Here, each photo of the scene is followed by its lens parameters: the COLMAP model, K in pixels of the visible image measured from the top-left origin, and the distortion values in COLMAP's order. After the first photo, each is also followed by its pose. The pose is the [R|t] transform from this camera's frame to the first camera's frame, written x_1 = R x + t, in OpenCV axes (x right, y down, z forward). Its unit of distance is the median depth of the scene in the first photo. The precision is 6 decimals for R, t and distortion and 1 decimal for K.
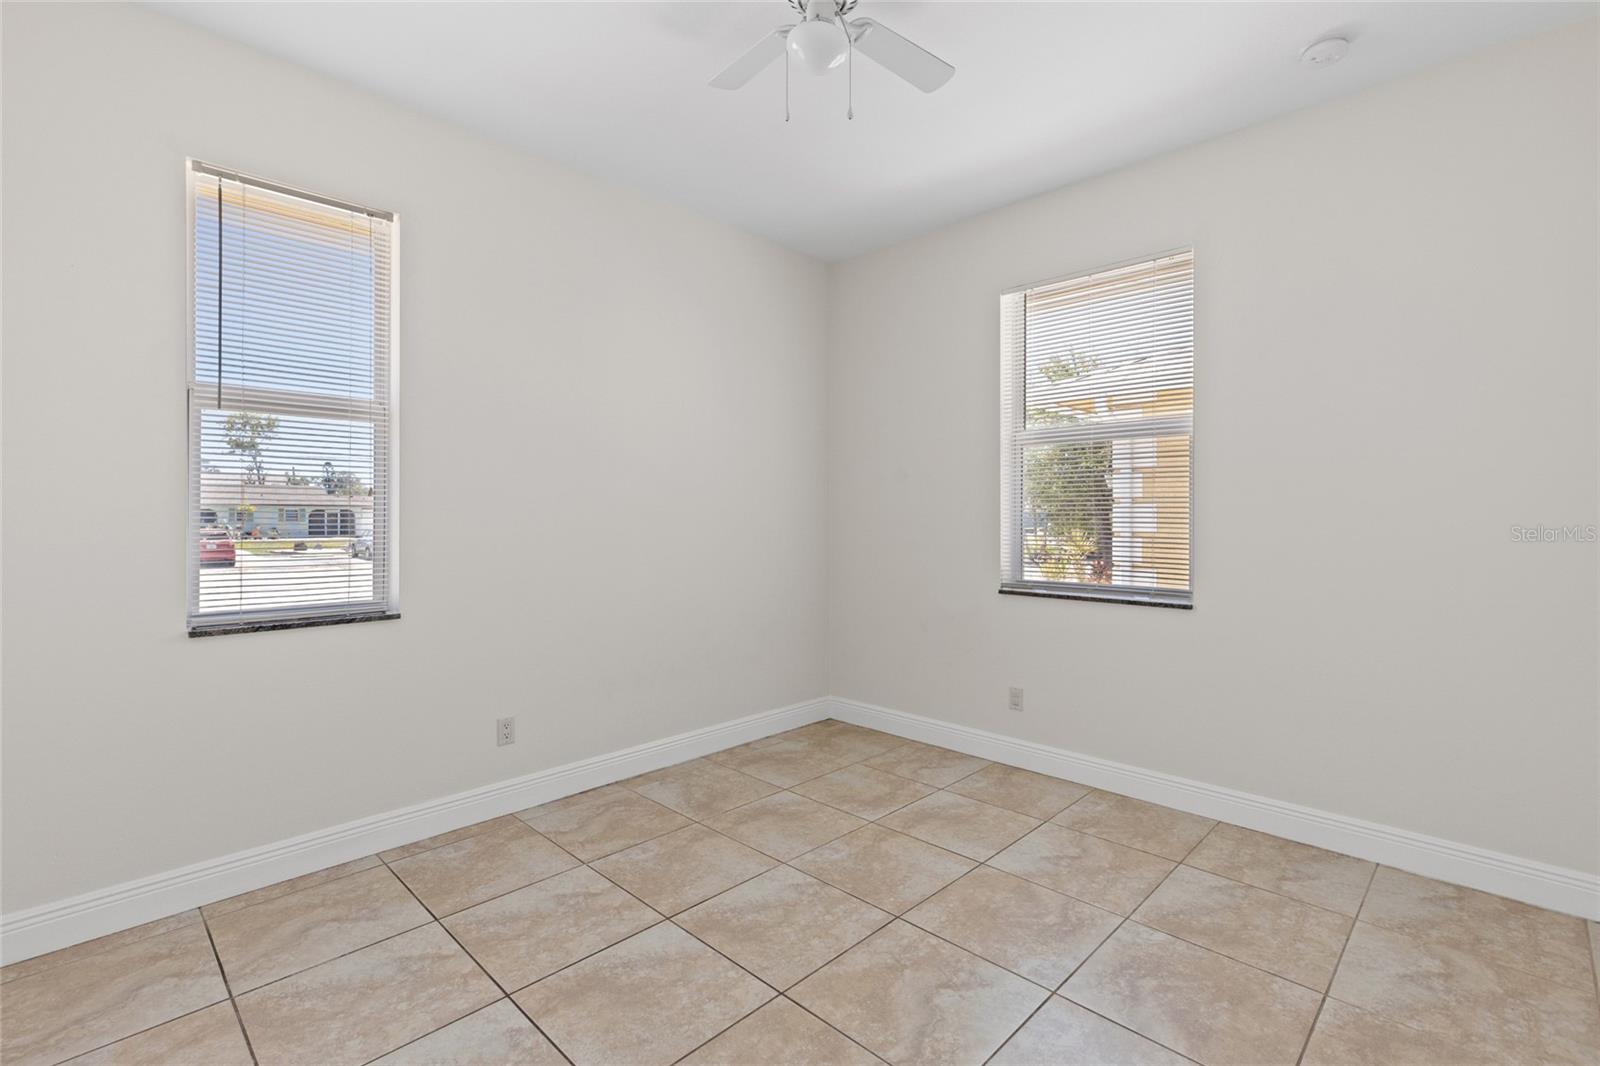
lens RADIAL K [[723.5, 0, 798.9], [0, 723.5, 520.4], [0, 0, 1]] dist [0.010268, -0.002076]
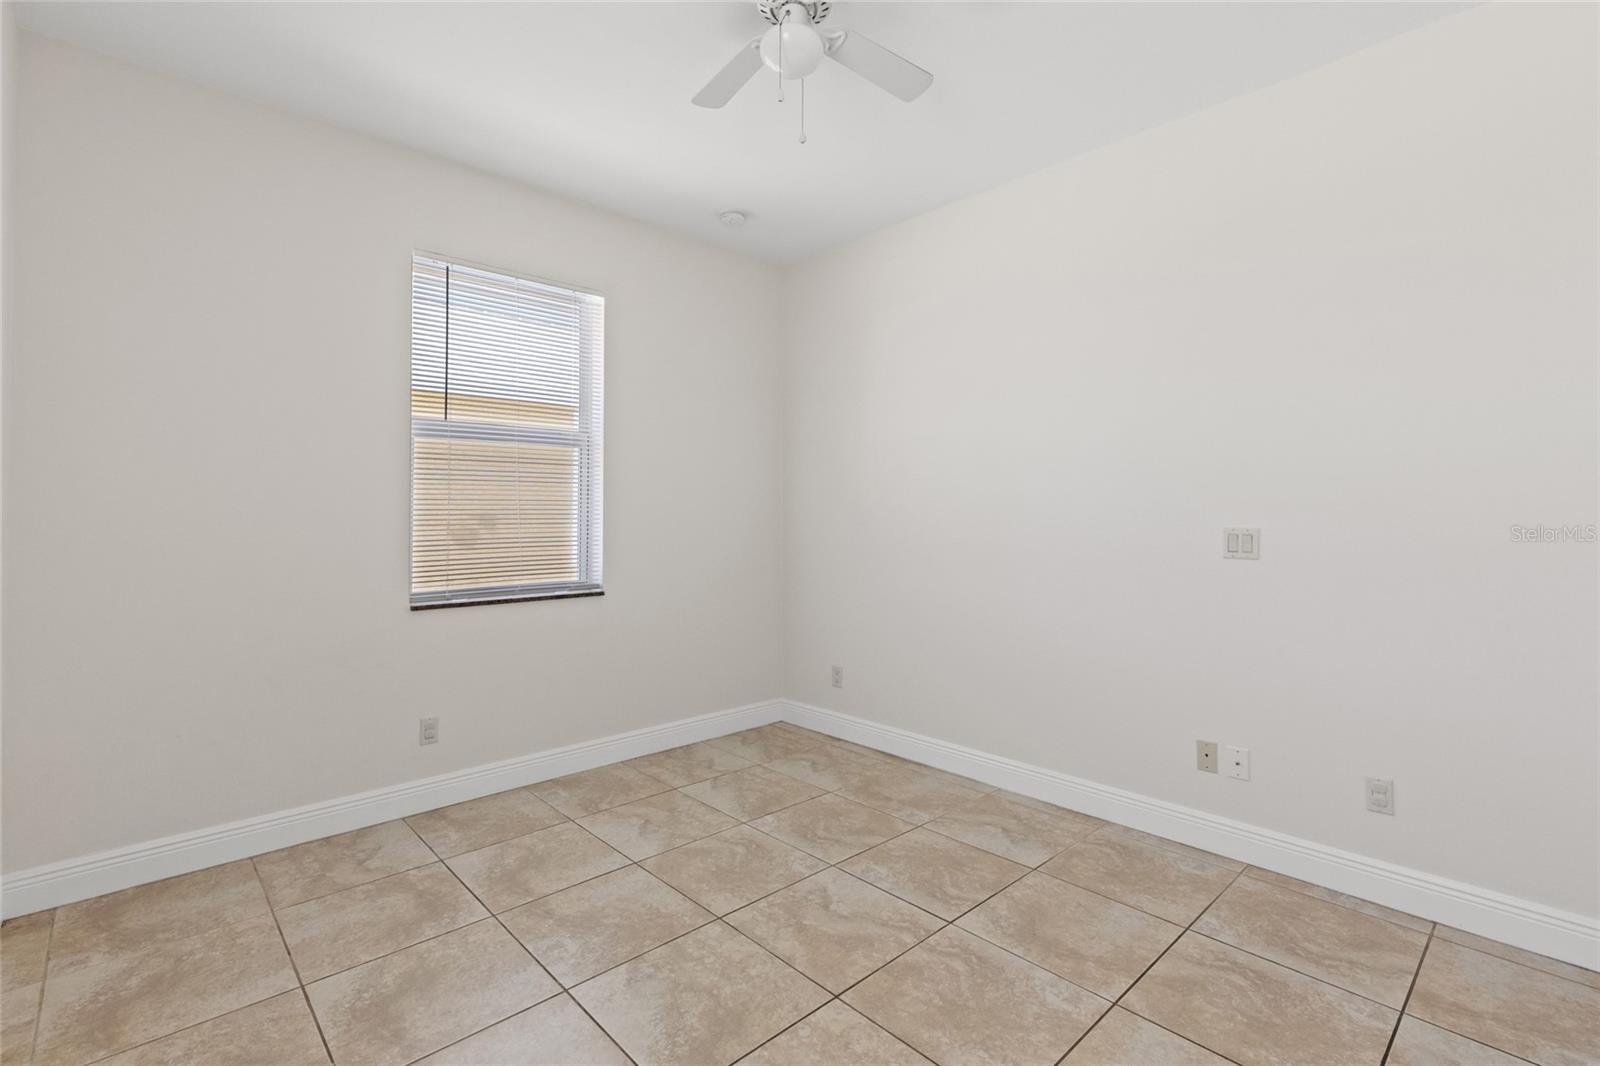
lens RADIAL K [[723.5, 0, 788.9], [0, 723.5, 517.4], [0, 0, 1]] dist [0.010268, -0.002076]
pose [[0.058072, 0.000202, 0.998312, -0.689642], [0.007012, 0.999975, -0.000611, -0.004186], [-0.998288, 0.007036, 0.058069, 0.676277]]
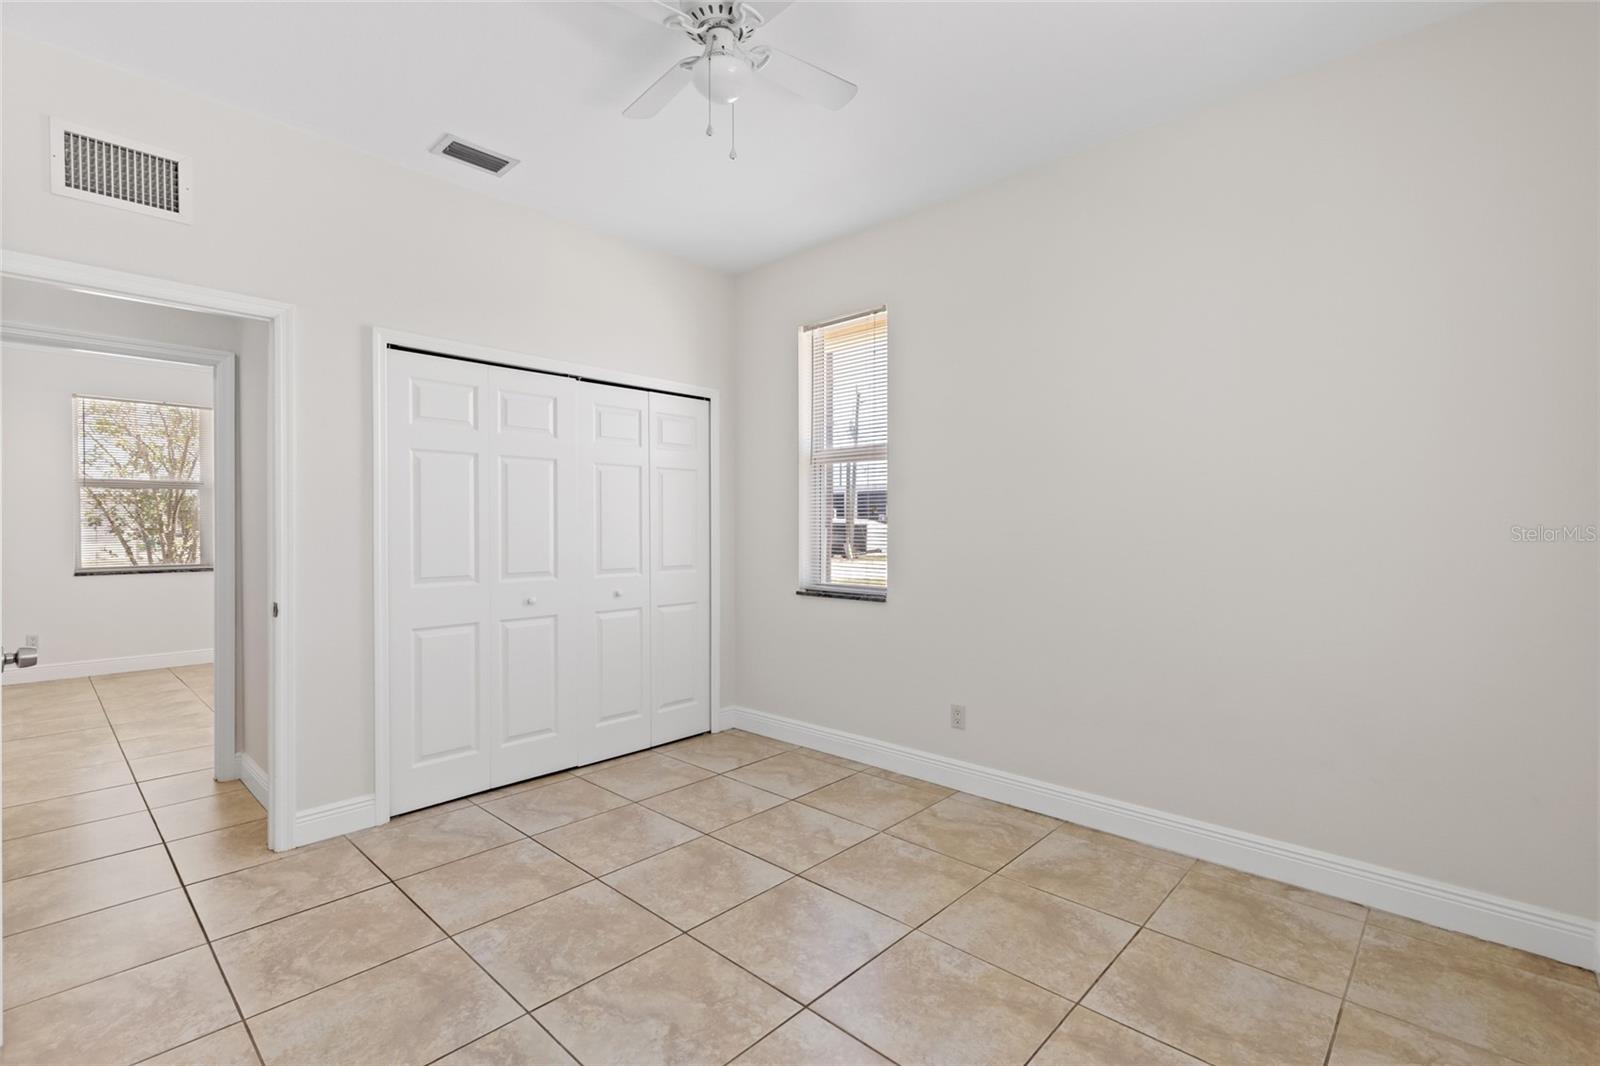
lens RADIAL K [[723.5, 0, 800.9], [0, 723.5, 543.1], [0, 0, 1]] dist [0.010268, -0.002076]
pose [[0.026806, 0.021274, -0.999414, 0.771809], [-0.005997, 0.999759, 0.021121, -0.004432], [0.999623, 0.005427, 0.026927, 0.777593]]
